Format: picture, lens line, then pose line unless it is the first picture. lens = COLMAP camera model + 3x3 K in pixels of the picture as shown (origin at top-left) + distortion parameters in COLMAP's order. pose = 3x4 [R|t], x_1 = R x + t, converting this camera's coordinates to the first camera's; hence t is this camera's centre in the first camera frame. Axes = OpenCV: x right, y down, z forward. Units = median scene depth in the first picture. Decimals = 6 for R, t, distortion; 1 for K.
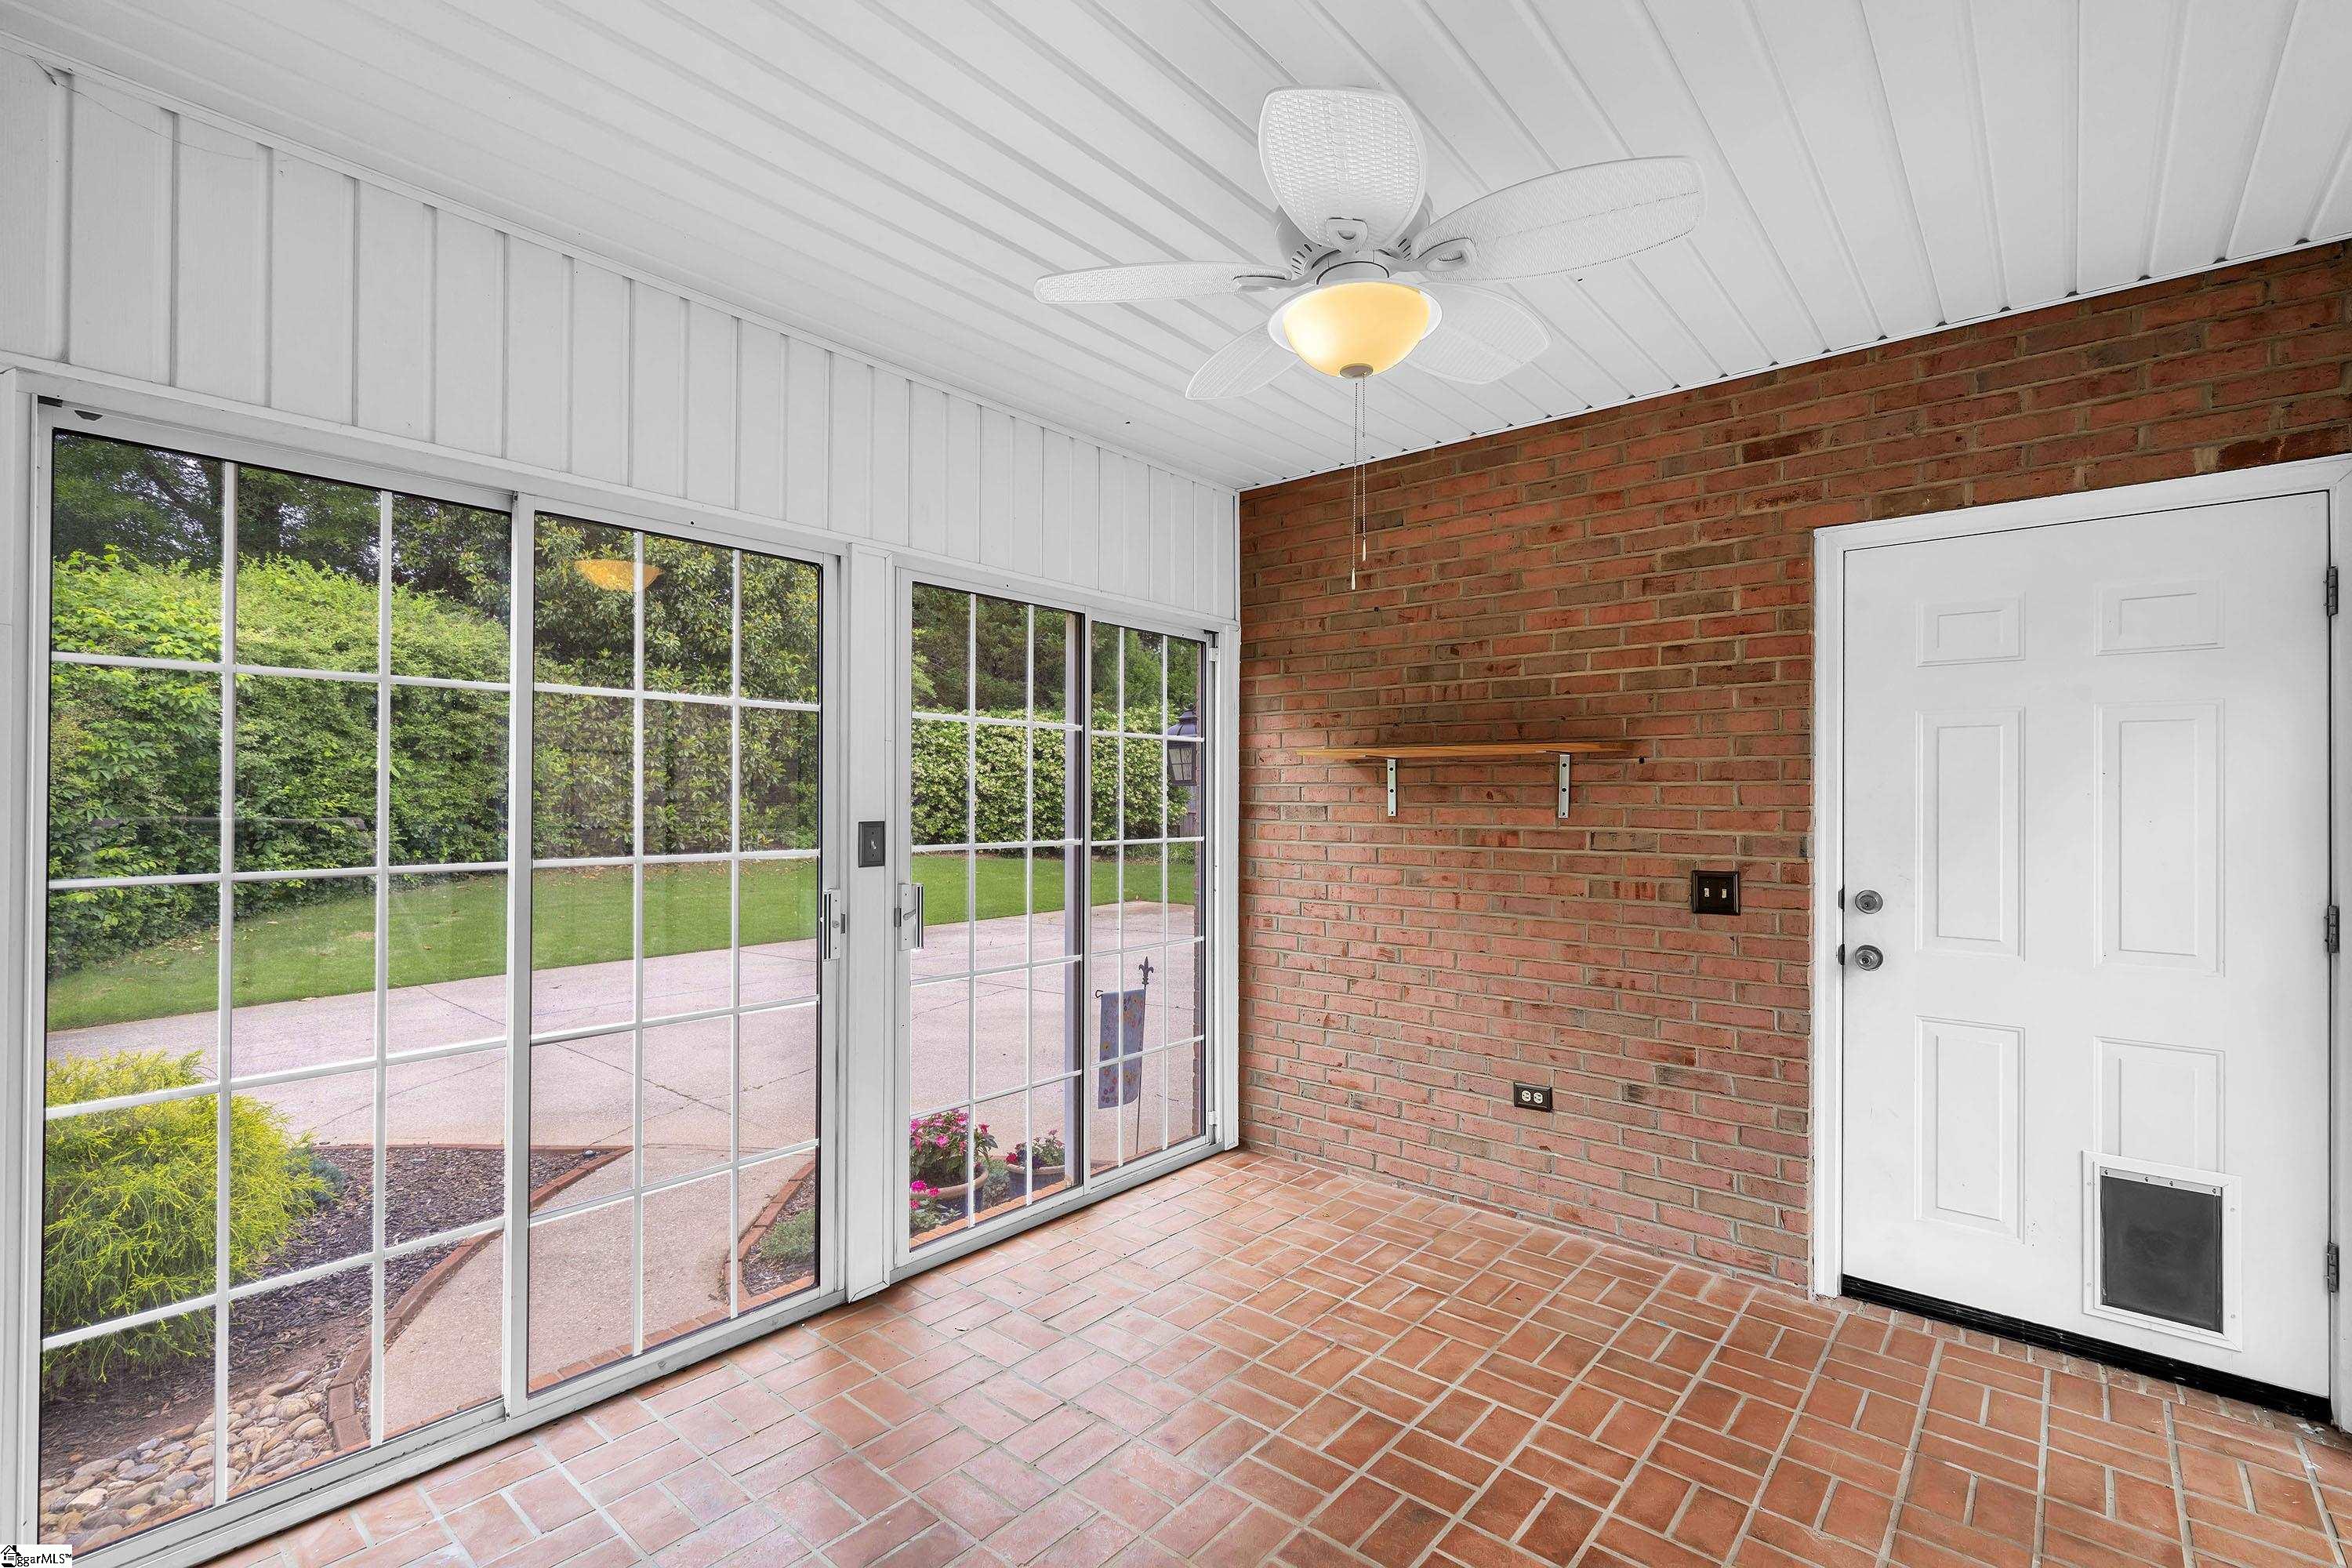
lens RADIAL K [[1055.7, 0, 1178.2], [0, 1055.7, 792.4], [0, 0, 1]] dist [-0.001435, 0.000619]
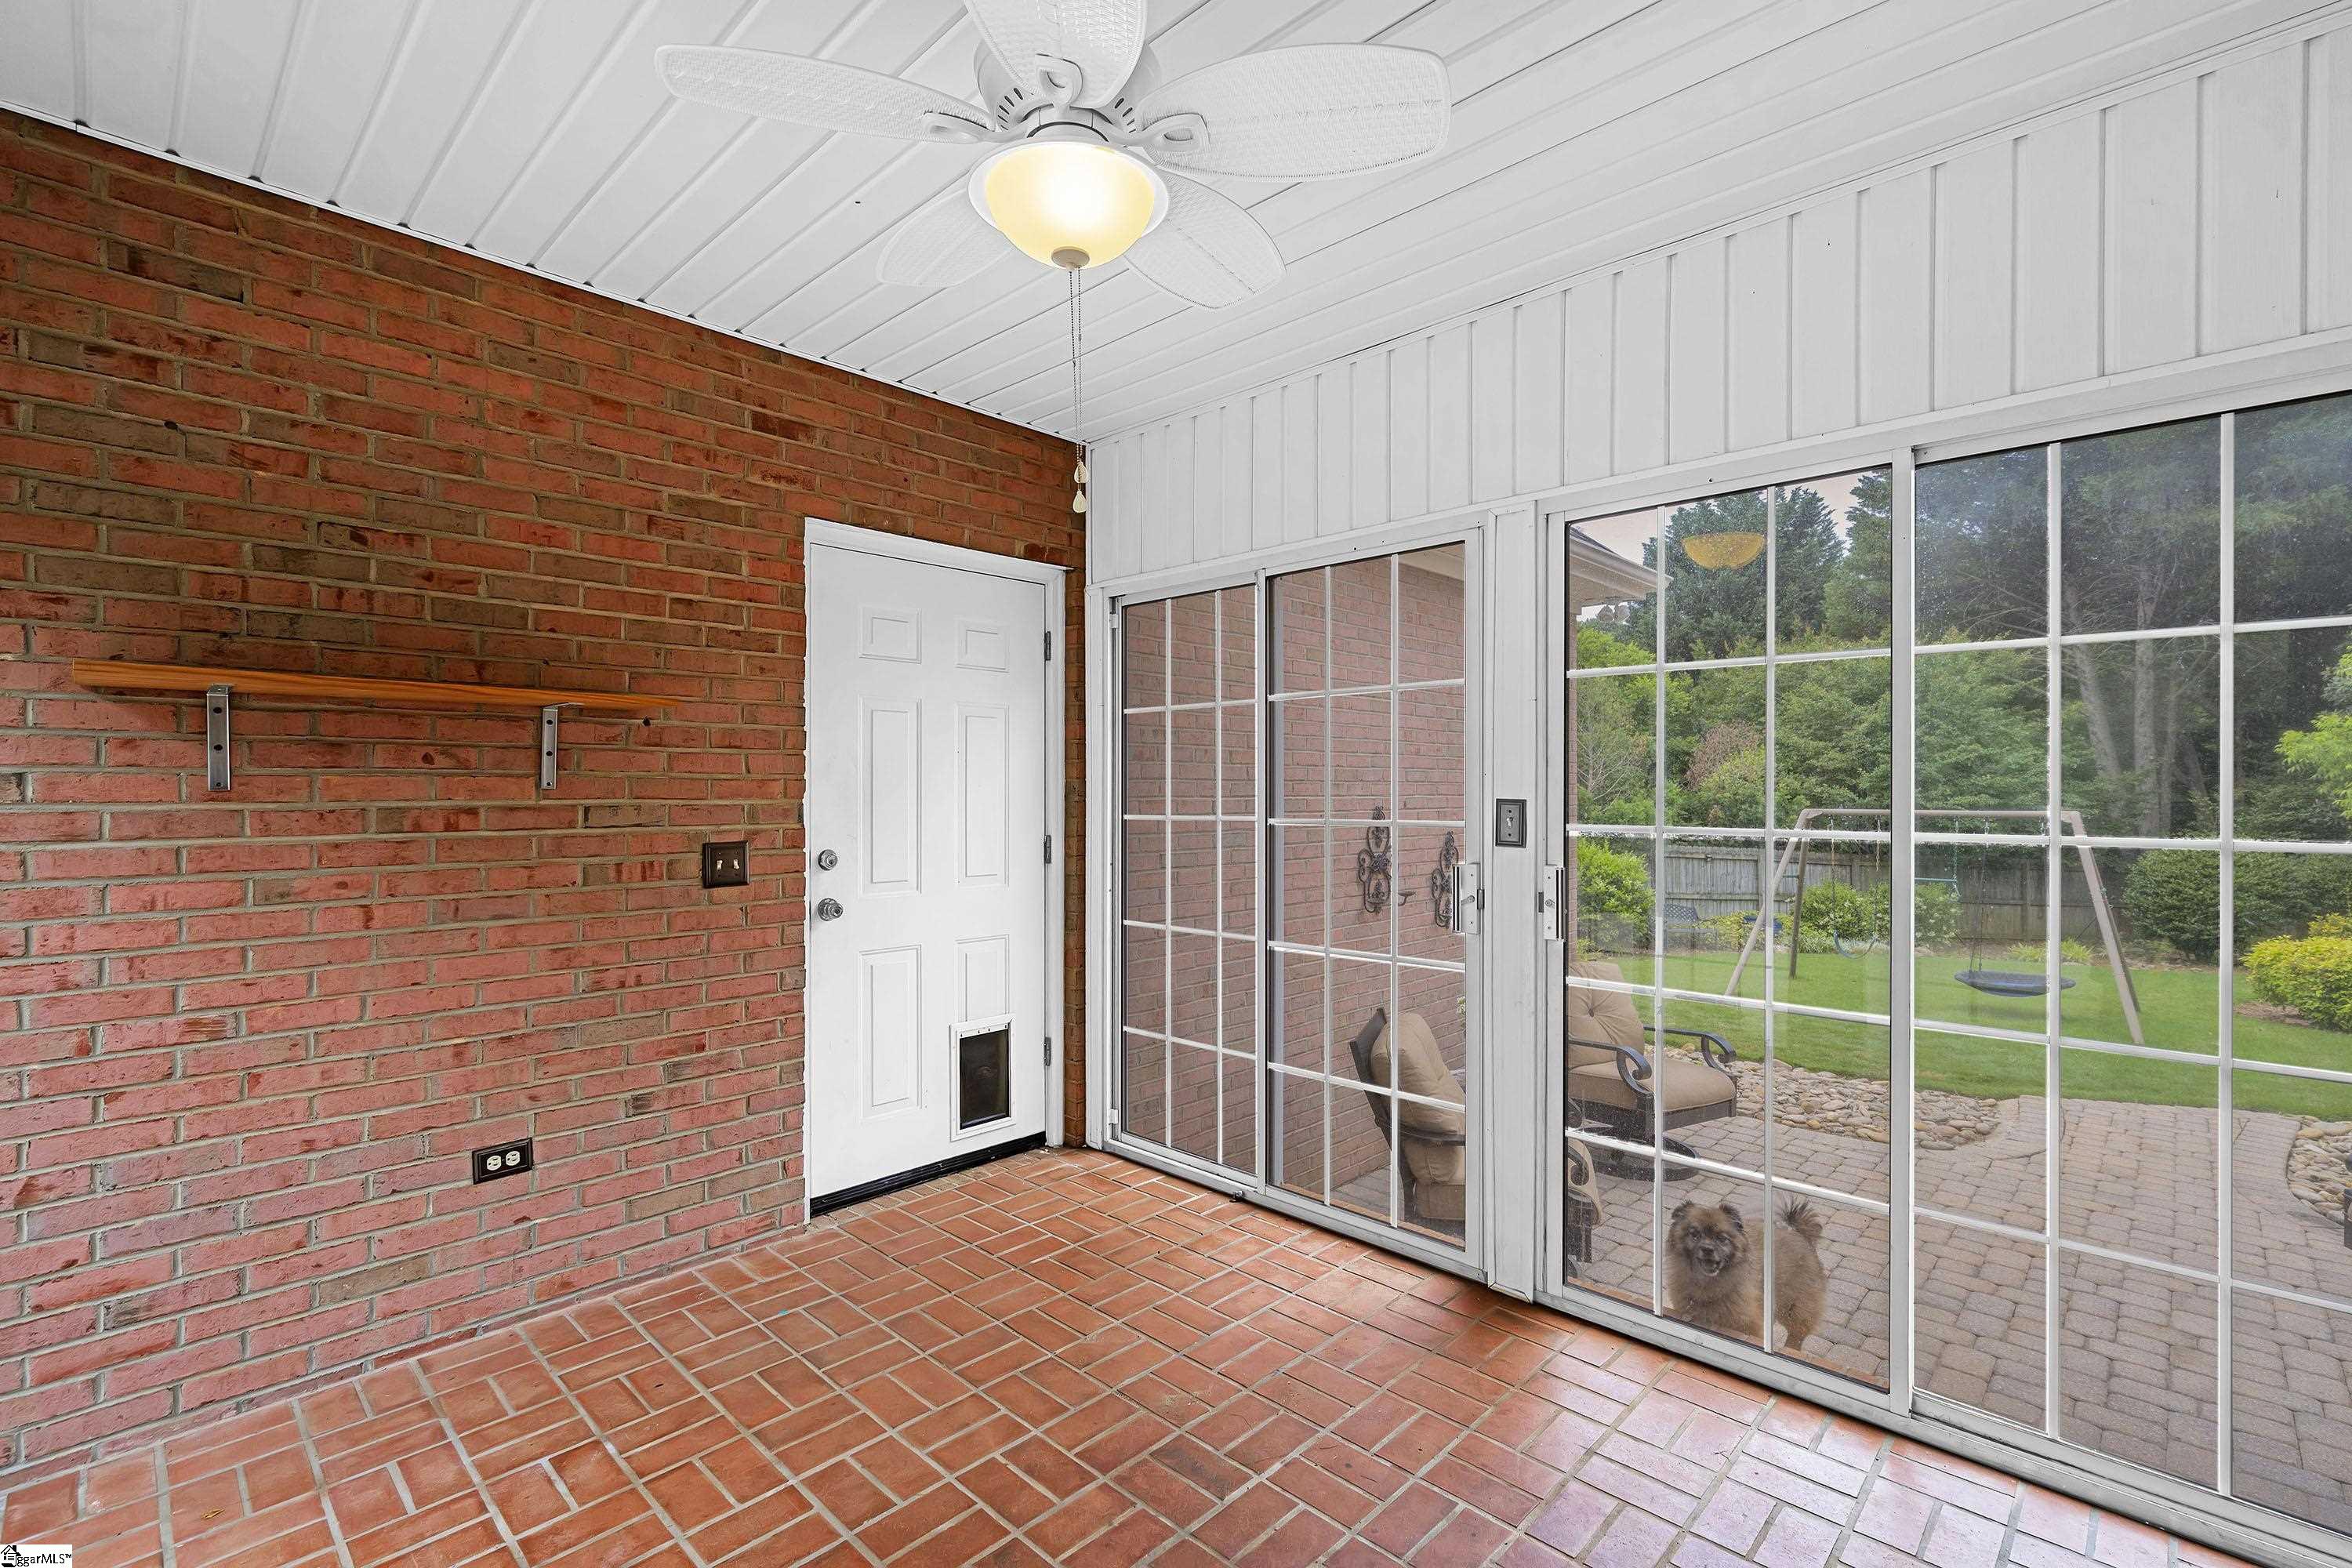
lens RADIAL K [[1055.7, 0, 1179.1], [0, 1055.7, 787.1], [0, 0, 1]] dist [-0.001435, 0.000619]
pose [[0.059694, -0.005505, 0.998202, -0.403442], [-0.008950, 0.999942, 0.006049, 0.014180], [-0.998177, -0.009296, 0.059642, 0.498945]]
